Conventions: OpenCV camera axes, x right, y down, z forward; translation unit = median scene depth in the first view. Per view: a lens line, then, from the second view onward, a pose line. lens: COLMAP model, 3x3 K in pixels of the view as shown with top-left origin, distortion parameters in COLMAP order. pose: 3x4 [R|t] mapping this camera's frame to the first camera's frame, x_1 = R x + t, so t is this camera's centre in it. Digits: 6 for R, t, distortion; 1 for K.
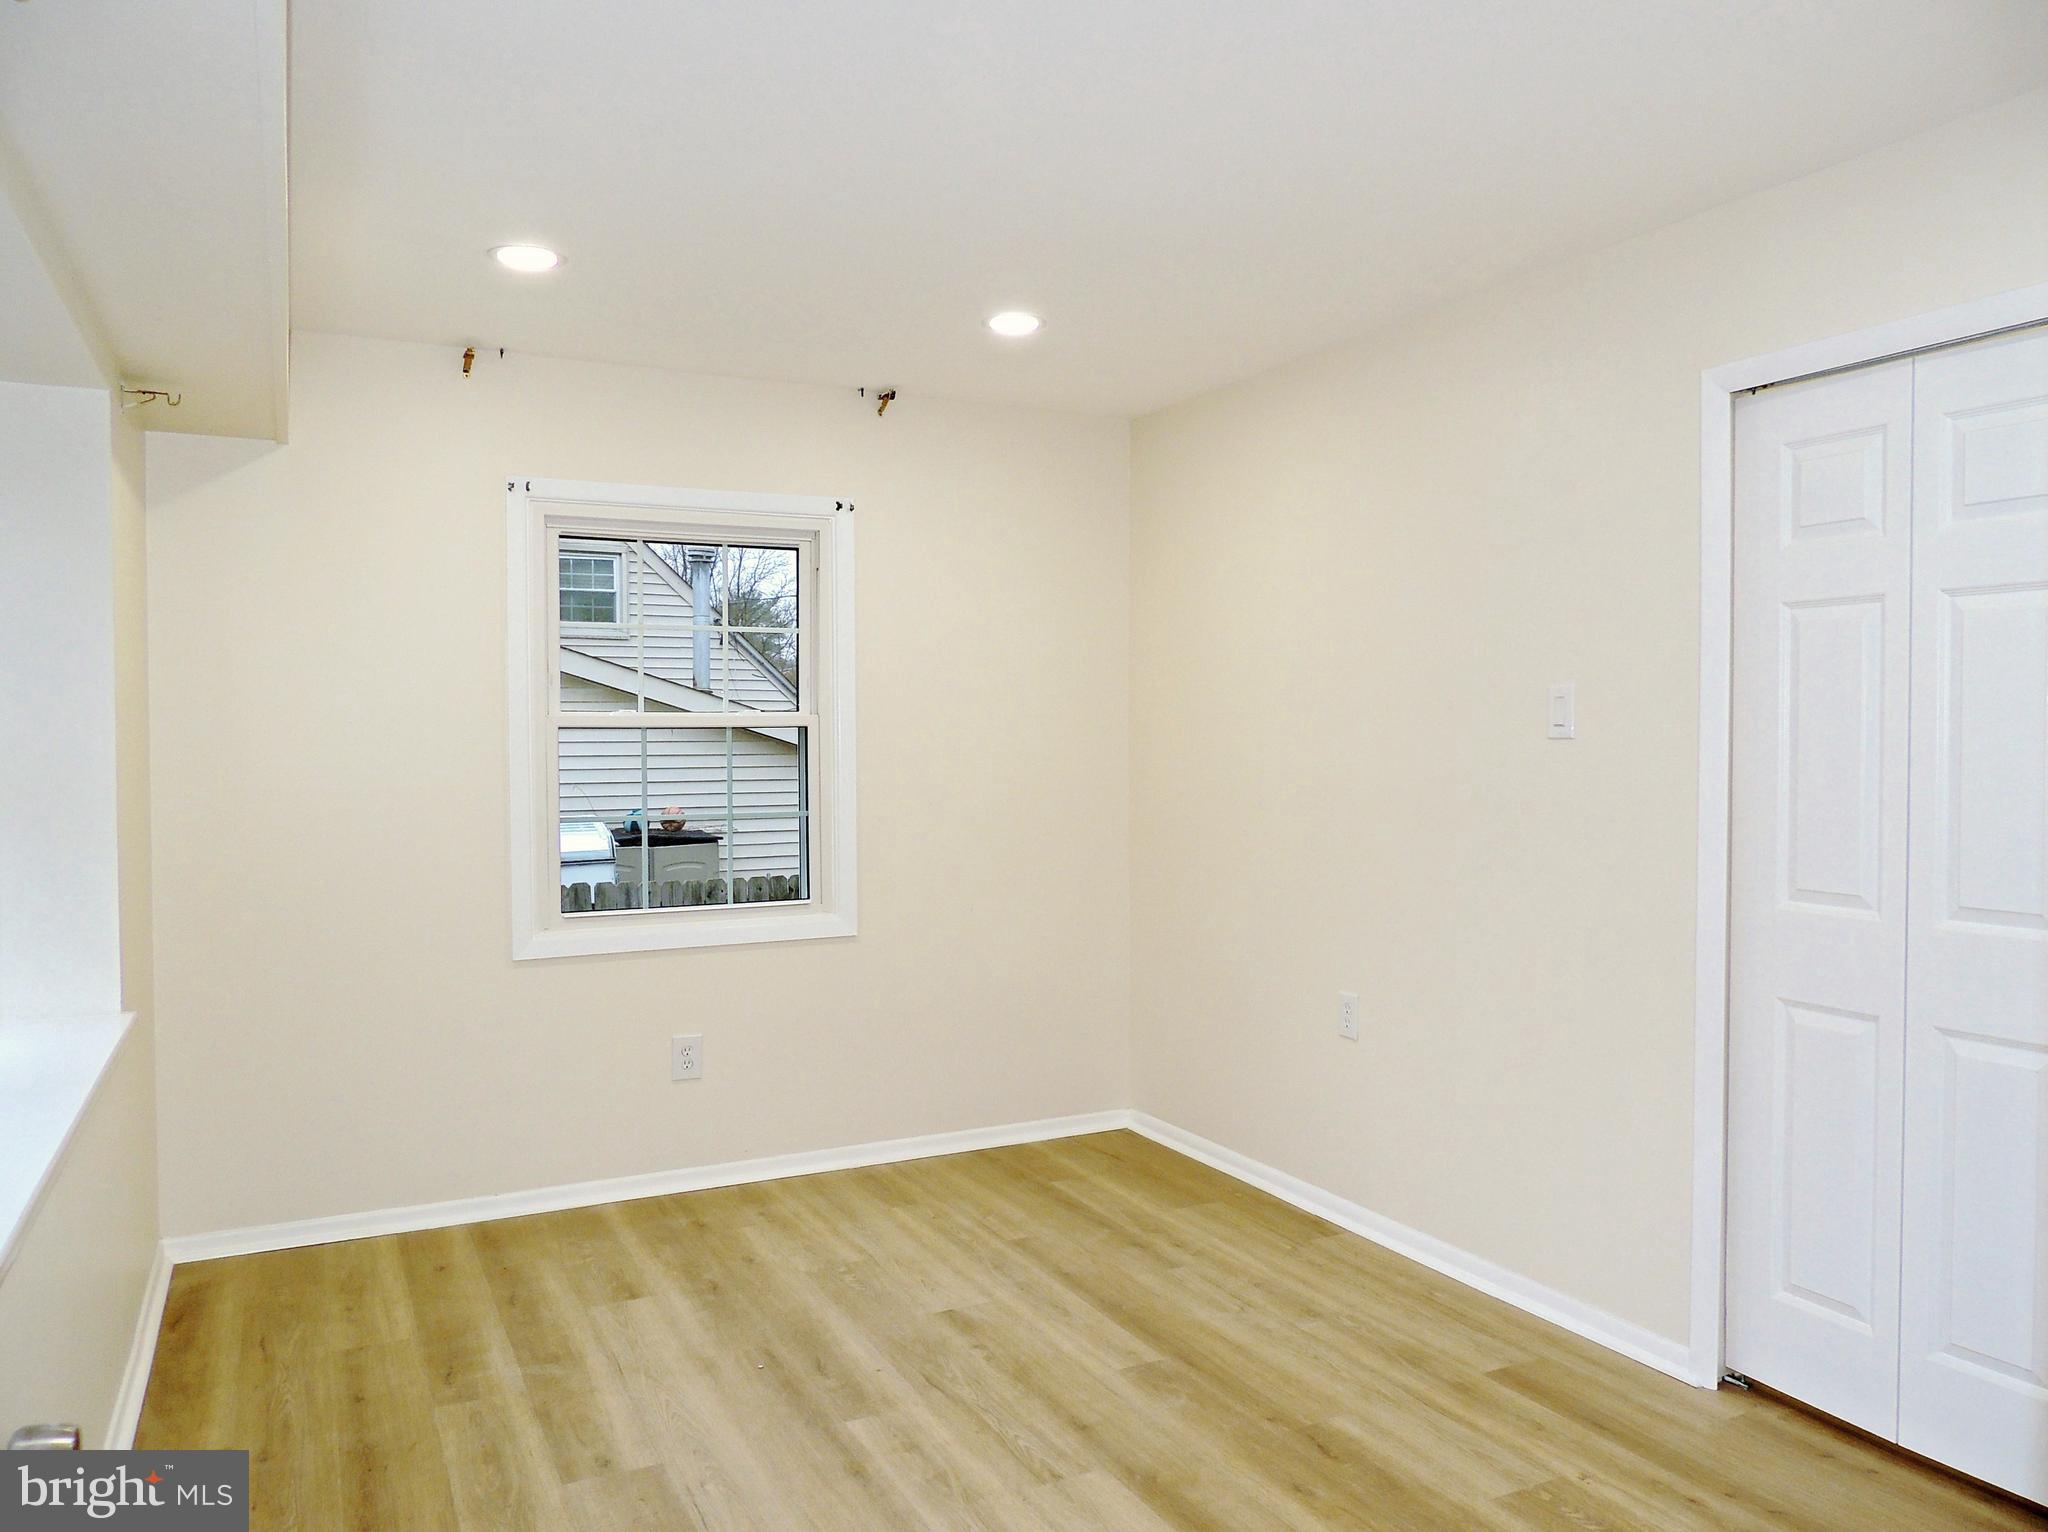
lens RADIAL K [[1465.3, 0, 1029.9], [0, 1465.3, 766.8], [0, 0, 1]] dist [-0.005588, 0.007203]
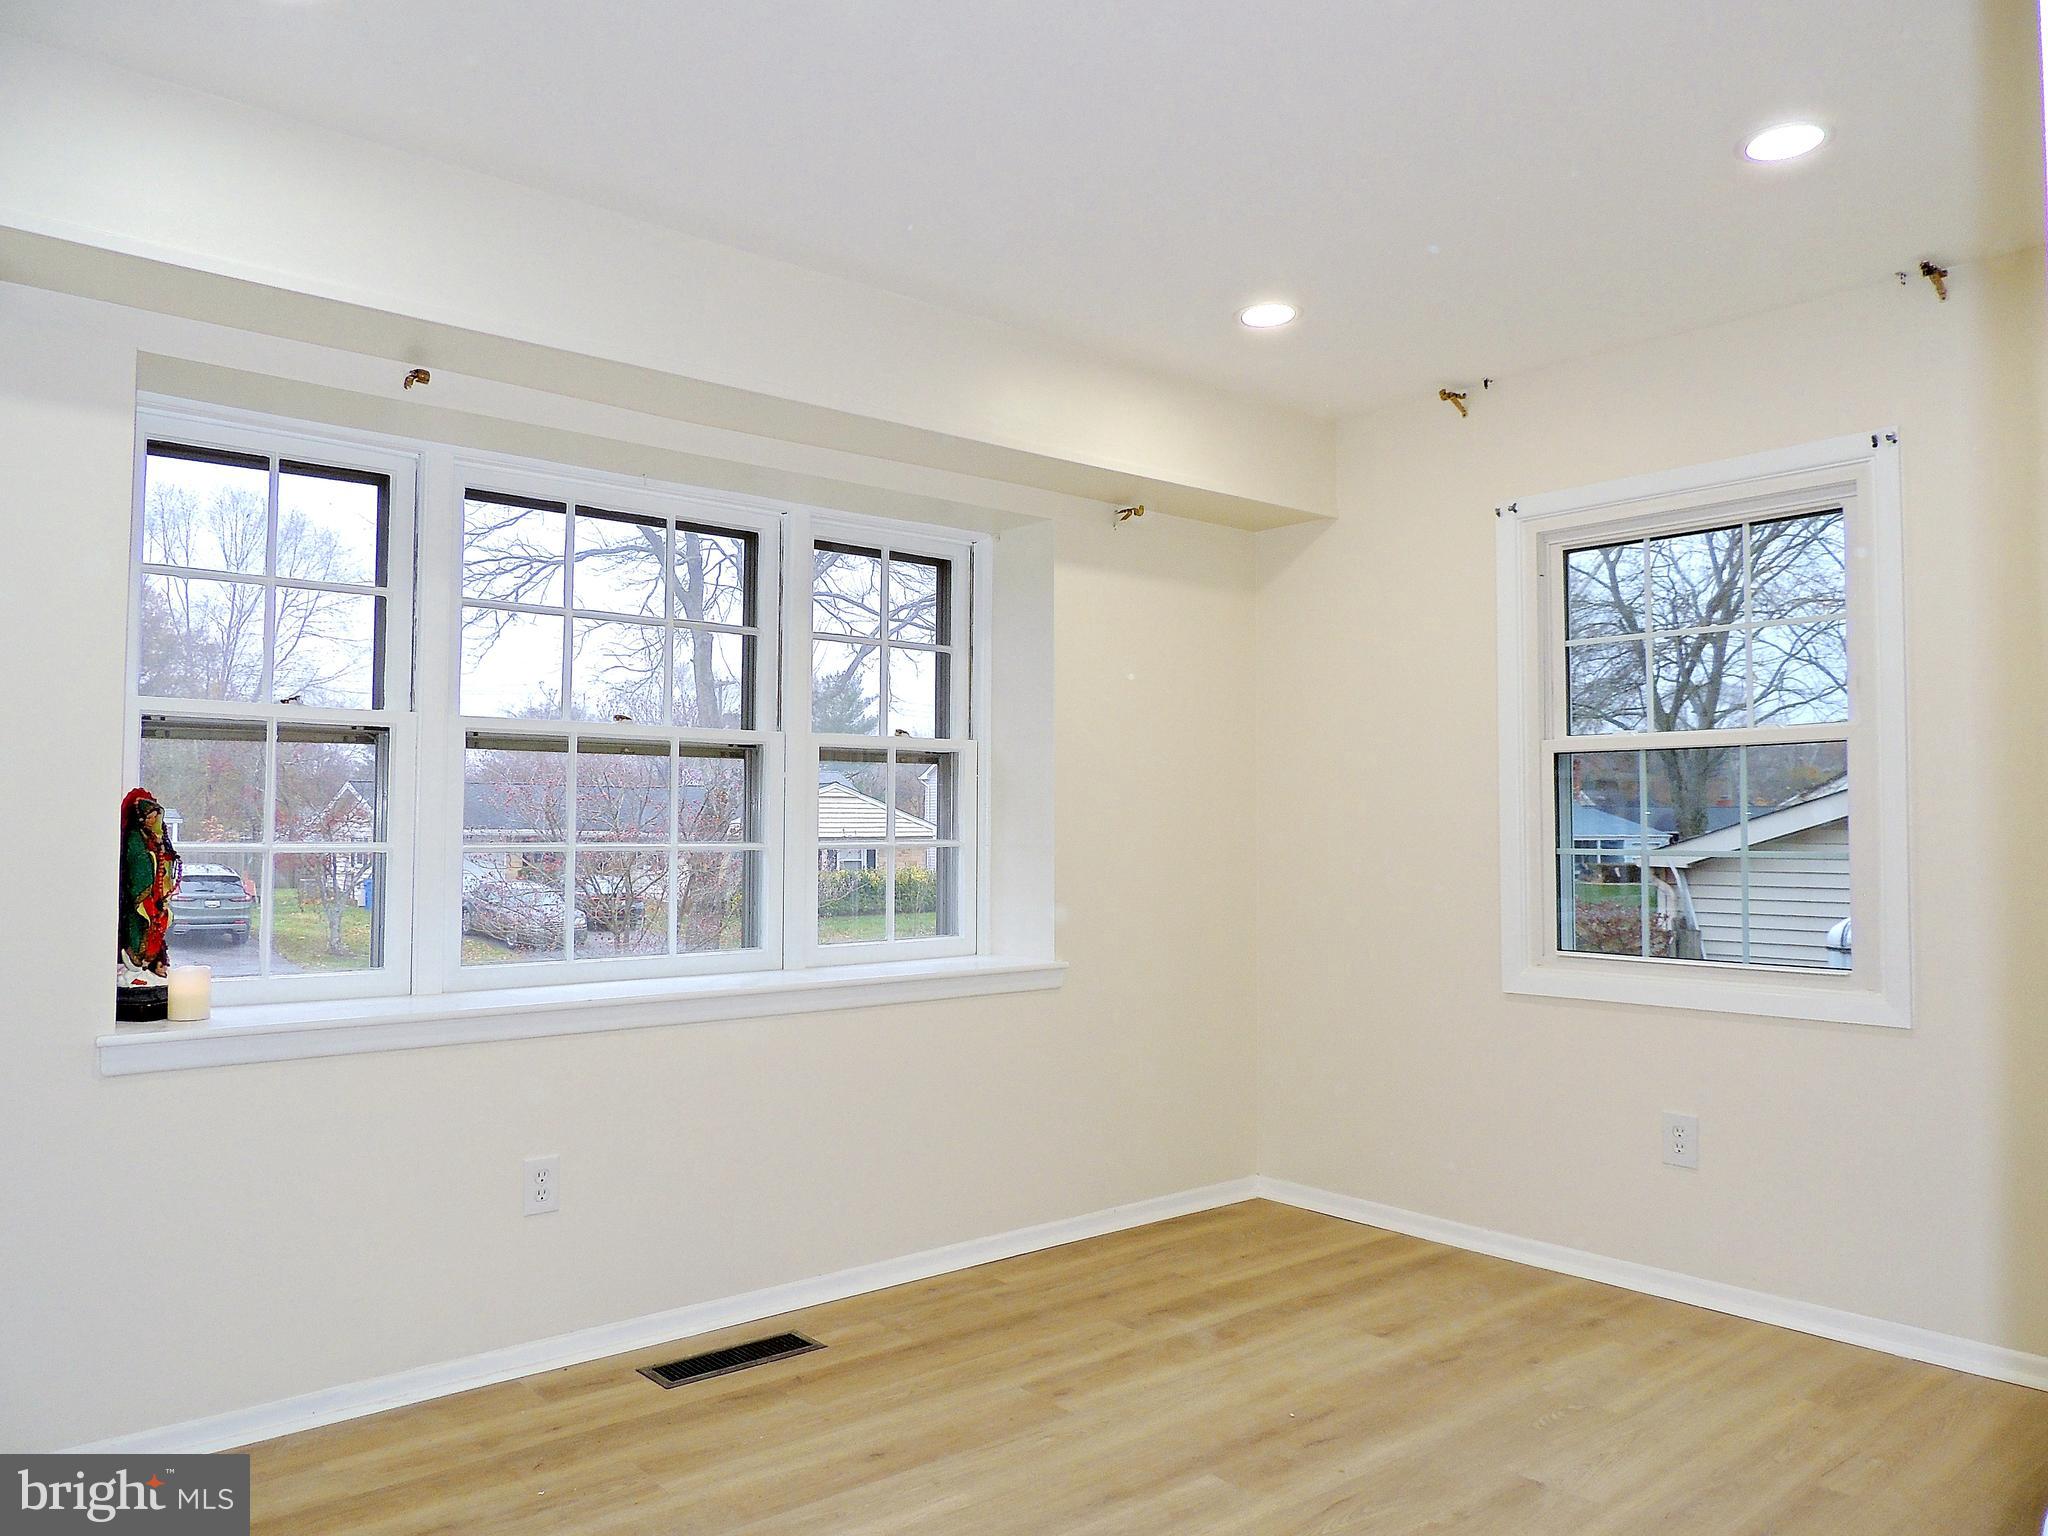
lens RADIAL K [[1465.3, 0, 1029.9], [0, 1465.3, 768.8], [0, 0, 1]] dist [-0.005588, 0.007203]
pose [[0.244700, -0.035065, -0.968965, 0.622453], [-0.022830, 0.998860, -0.041913, 0.037626], [0.969330, 0.032378, 0.243620, 0.537066]]
